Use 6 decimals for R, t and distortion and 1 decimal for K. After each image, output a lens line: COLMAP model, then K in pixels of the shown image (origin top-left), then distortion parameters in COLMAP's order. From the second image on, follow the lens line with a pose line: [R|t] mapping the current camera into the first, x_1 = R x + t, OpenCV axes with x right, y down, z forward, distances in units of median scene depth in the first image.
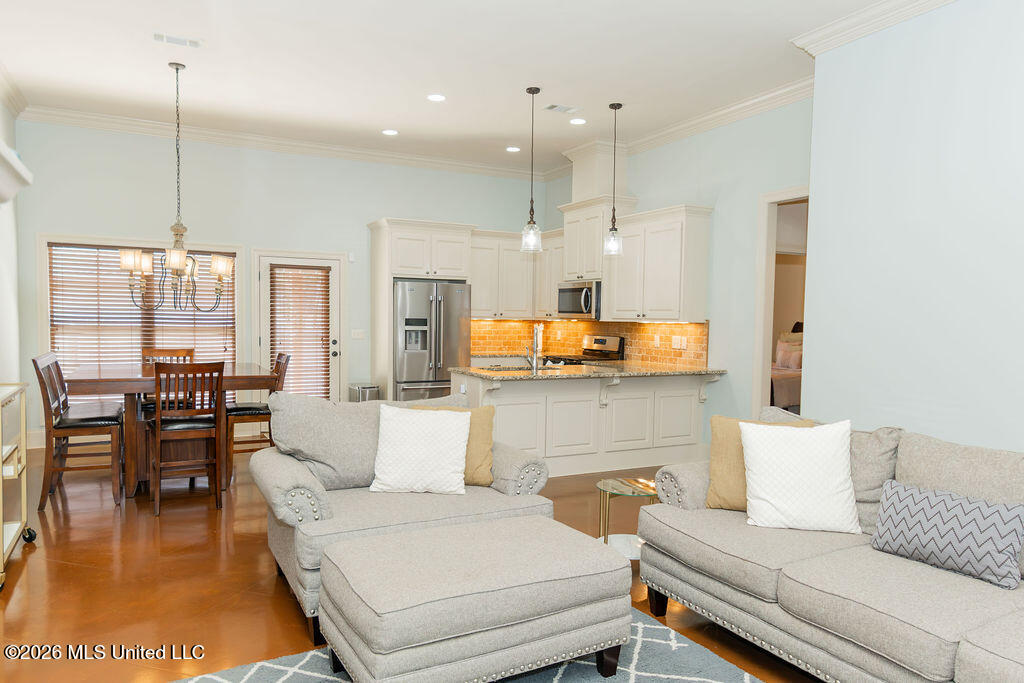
lens RADIAL K [[694.2, 0, 509.6], [0, 694.2, 355.1], [0, 0, 1]] dist [-0.002336, 0.002841]
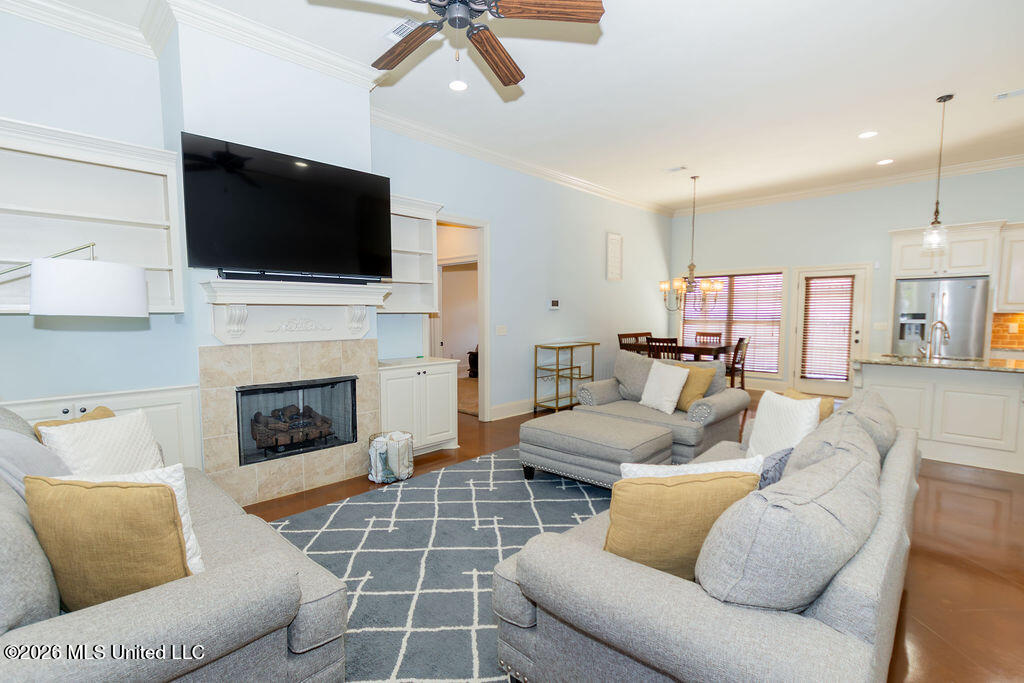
lens RADIAL K [[470.6, 0, 512.5], [0, 470.6, 351.7], [0, 0, 1]] dist [0.000214, -0.000762]
pose [[0.310402, 0.062014, -0.948580, 0.409565], [-0.042131, 0.997787, 0.051444, -0.000353], [0.949671, 0.023996, 0.312328, 0.113628]]
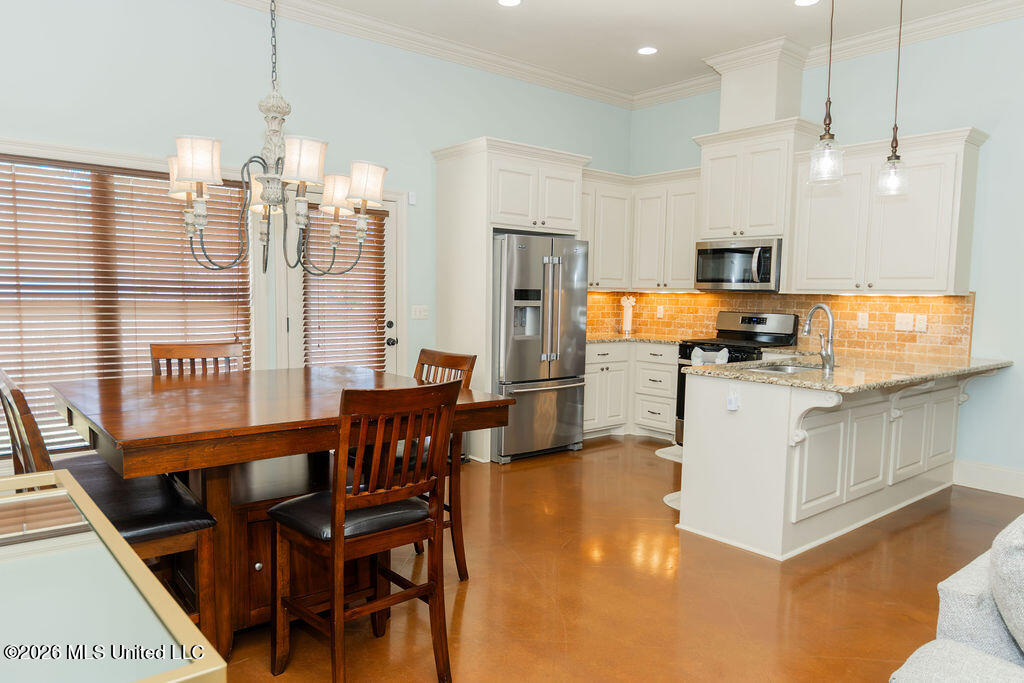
lens RADIAL K [[694.2, 0, 509.6], [0, 694.2, 355.1], [0, 0, 1]] dist [-0.002336, 0.002841]
pose [[0.976663, -0.018225, 0.214001, -0.298718], [0.009679, 0.999116, 0.040916, -0.016096], [-0.214557, -0.037890, 0.975976, 0.334013]]
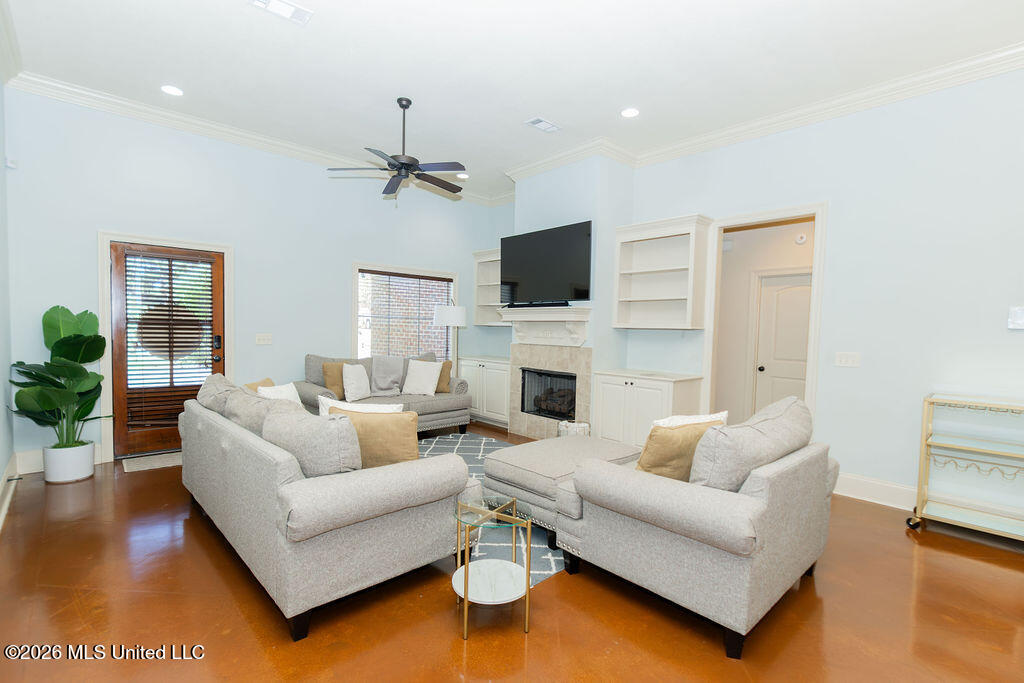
lens RADIAL K [[468.5, 0, 510.6], [0, 468.5, 351.4], [0, 0, 1]] dist [0.000824, -0.000147]
pose [[-0.966336, -0.023315, -0.256223, 0.148114], [-0.049347, 0.994192, 0.095642, -0.033566], [0.252505, 0.105066, -0.961874, 0.730181]]
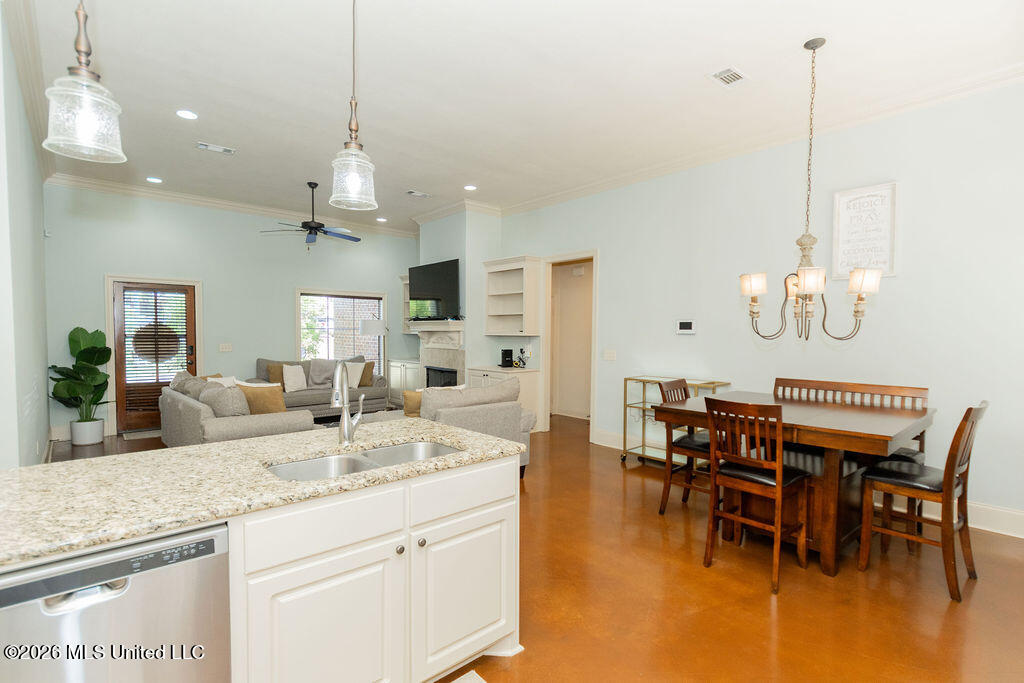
lens RADIAL K [[490.4, 0, 524.0], [0, 490.4, 351.3], [0, 0, 1]] dist [-0.001171, 0.000038]
pose [[-0.967384, -0.010669, -0.253089, -0.000792], [-0.033569, 0.995700, 0.086335, -0.063700], [0.251080, 0.092016, -0.963583, 1.056427]]
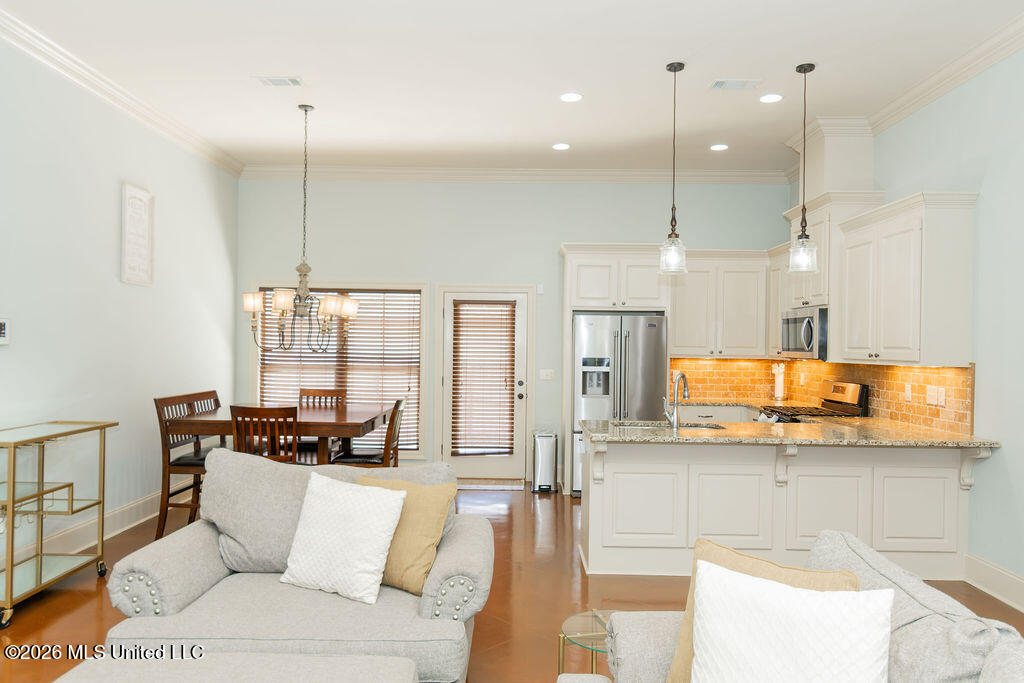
lens RADIAL K [[728.1, 0, 510.3], [0, 728.1, 347.3], [0, 0, 1]] dist [0.002842, 0.001298]
pose [[0.882429, -0.003575, -0.470432, 0.192332], [-0.023949, 0.998333, -0.052511, -0.016224], [0.469836, 0.057604, 0.880872, 0.162673]]
